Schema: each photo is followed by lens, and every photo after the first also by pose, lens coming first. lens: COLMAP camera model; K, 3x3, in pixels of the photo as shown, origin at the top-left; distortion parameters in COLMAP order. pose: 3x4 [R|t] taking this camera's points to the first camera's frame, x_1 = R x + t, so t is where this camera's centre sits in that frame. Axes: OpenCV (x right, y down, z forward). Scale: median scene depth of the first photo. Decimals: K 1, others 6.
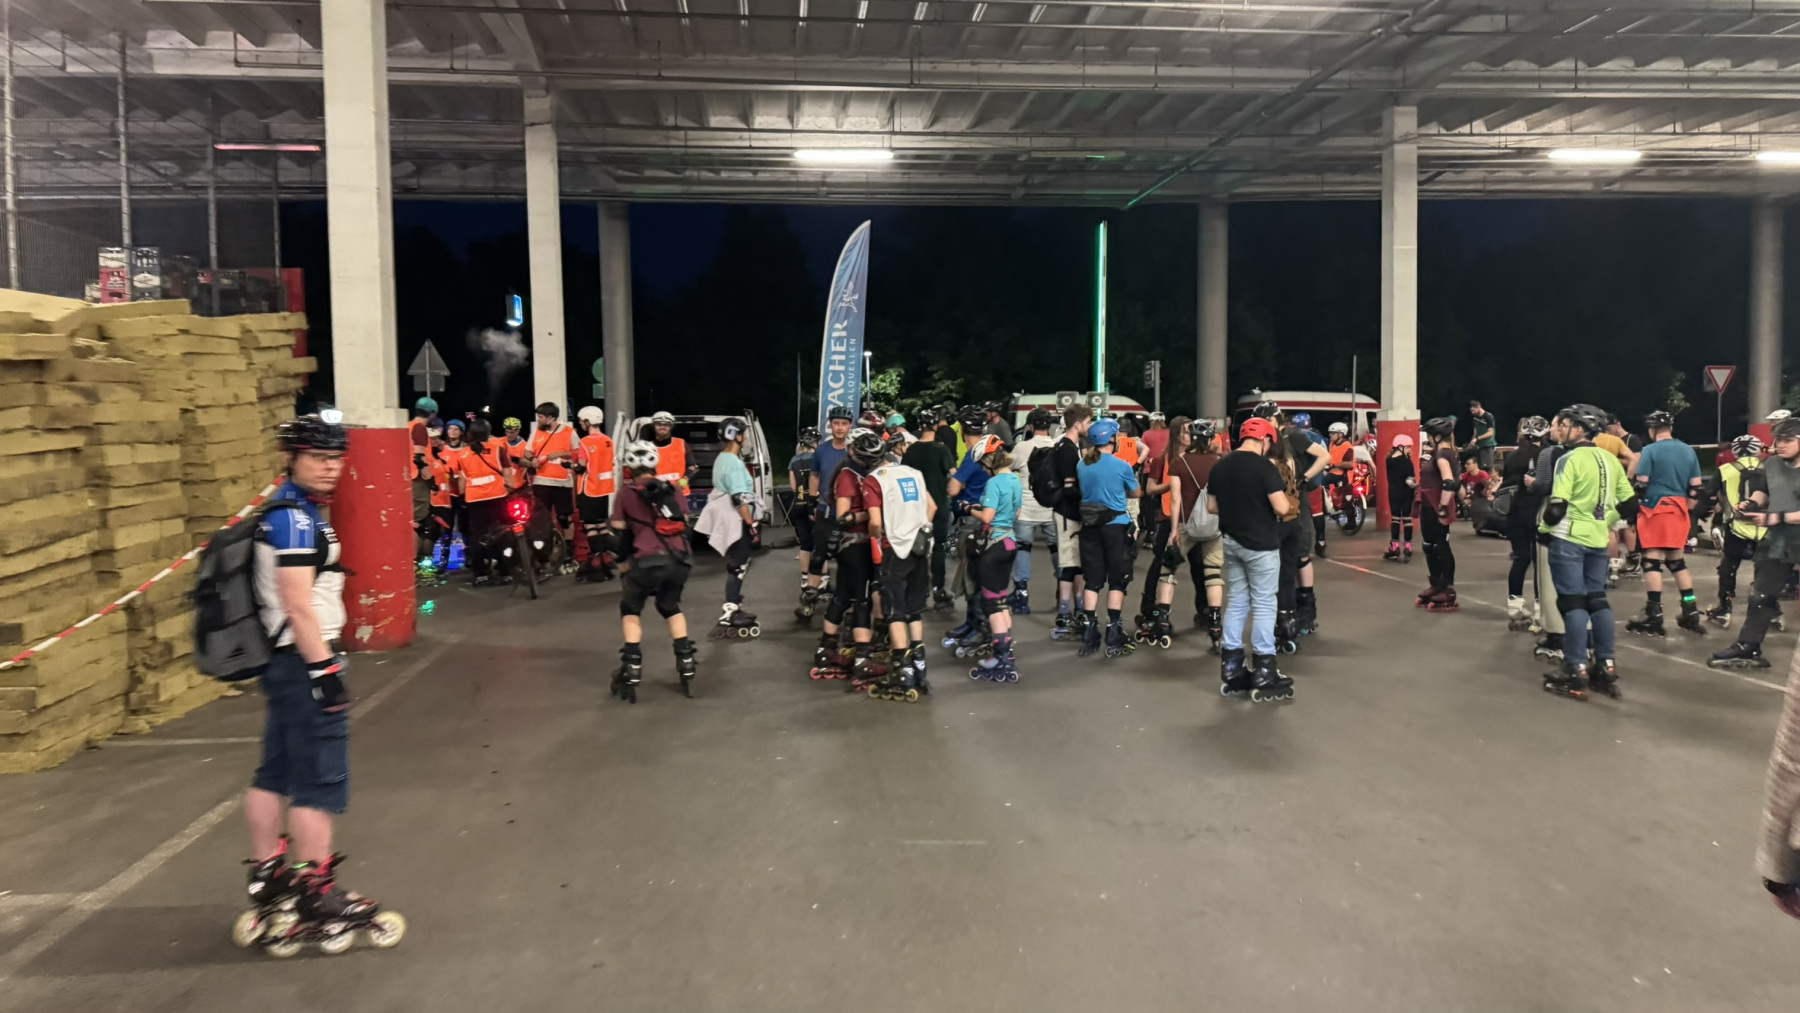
lens RADIAL K [[1250.5, 0, 889.9], [0, 1250.5, 499.7], [0, 0, 1]] dist [0.073217, -0.098638]
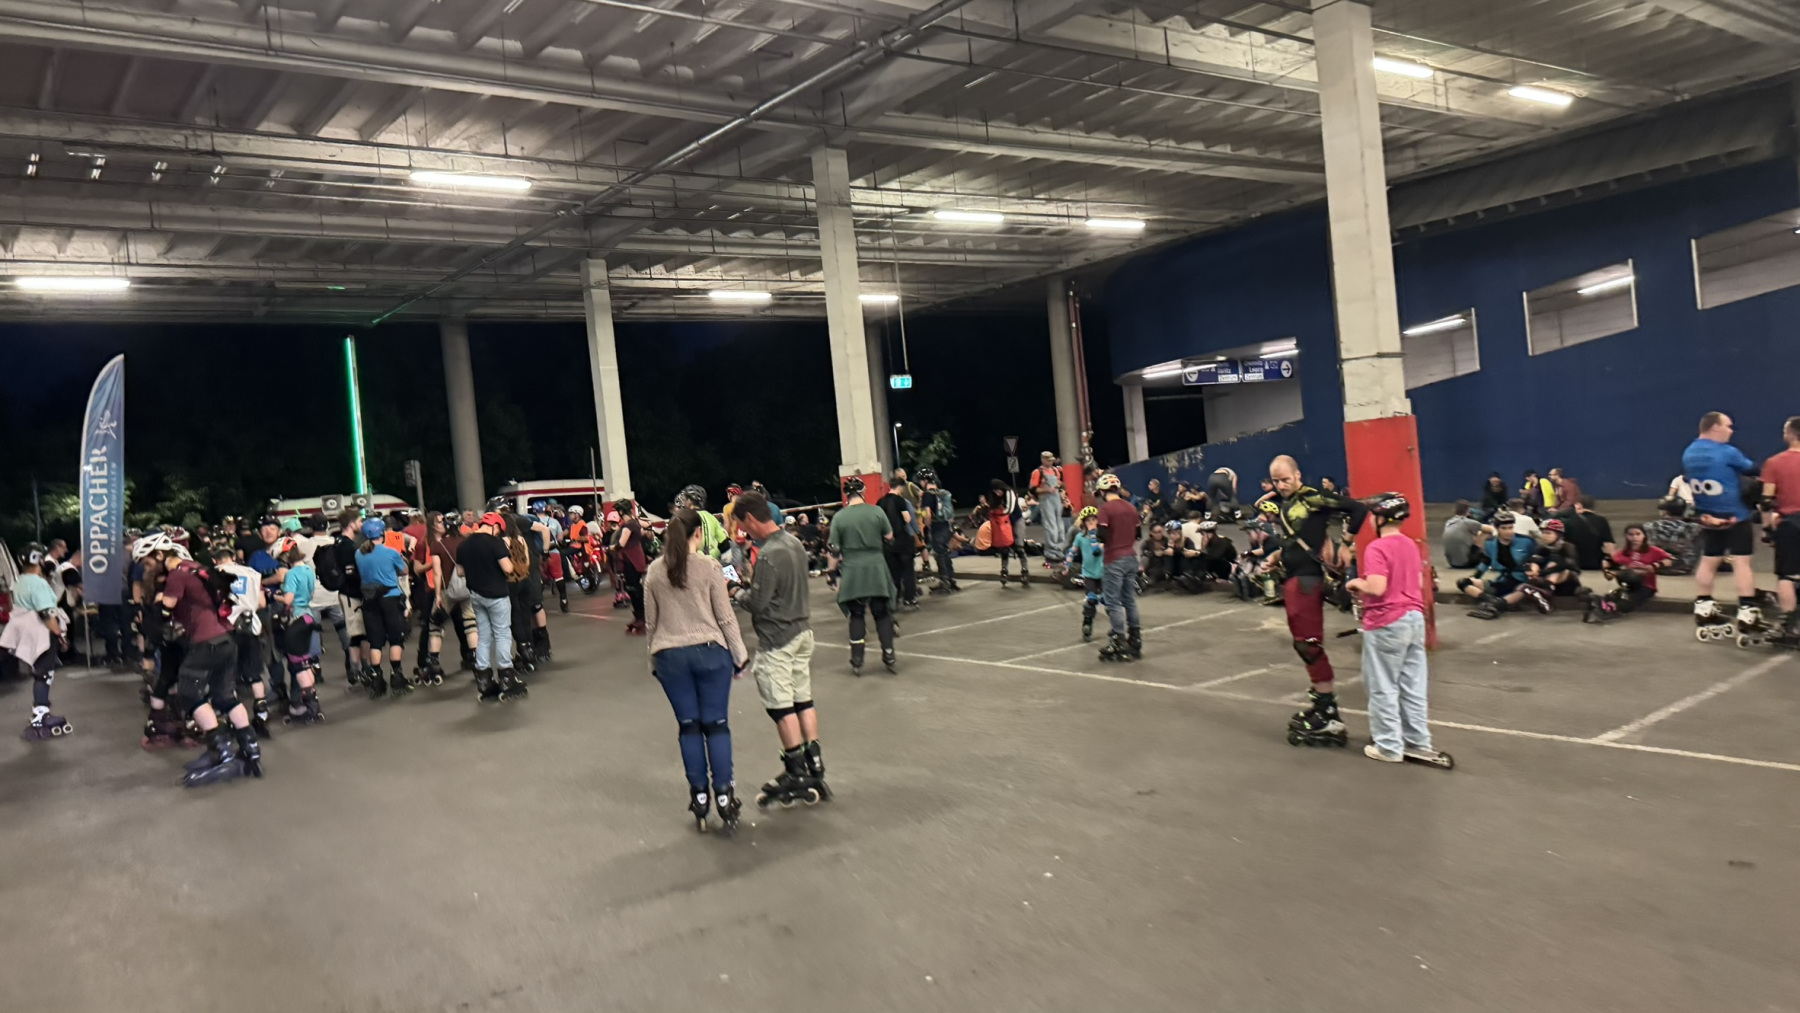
lens RADIAL K [[1250.5, 0, 884.7], [0, 1250.5, 489.4], [0, 0, 1]] dist [0.073217, -0.098638]
pose [[0.844790, -0.071432, 0.530309, -0.042891], [0.111680, 0.992761, -0.044185, 0.012954], [-0.523314, 0.096552, 0.846653, -0.226454]]
